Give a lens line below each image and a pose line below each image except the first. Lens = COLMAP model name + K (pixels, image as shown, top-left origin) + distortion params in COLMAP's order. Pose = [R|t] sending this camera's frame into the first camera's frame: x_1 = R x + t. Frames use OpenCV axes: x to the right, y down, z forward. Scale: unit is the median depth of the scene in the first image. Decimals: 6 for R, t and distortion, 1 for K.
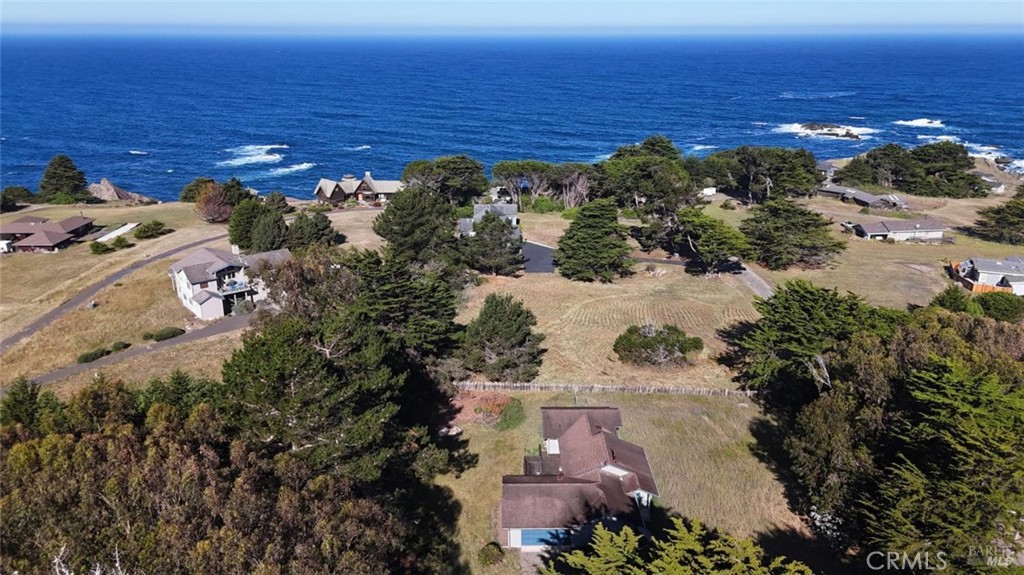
lens RADIAL K [[757.2, 0, 505.9], [0, 757.2, 291.1], [0, 0, 1]] dist [0.072397, -0.066637]
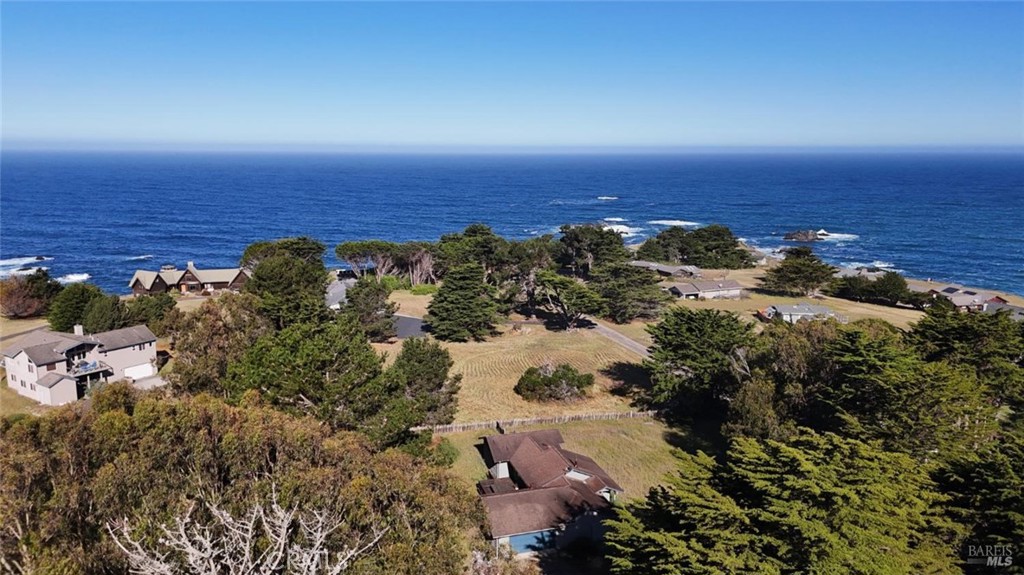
lens RADIAL K [[757.2, 0, 516.1], [0, 757.2, 287.0], [0, 0, 1]] dist [0.072397, -0.066637]
pose [[0.958800, -0.048416, 0.279924, -0.104224], [0.087843, 0.987607, -0.130063, 0.053006], [-0.270158, 0.149294, 0.951171, -0.001203]]
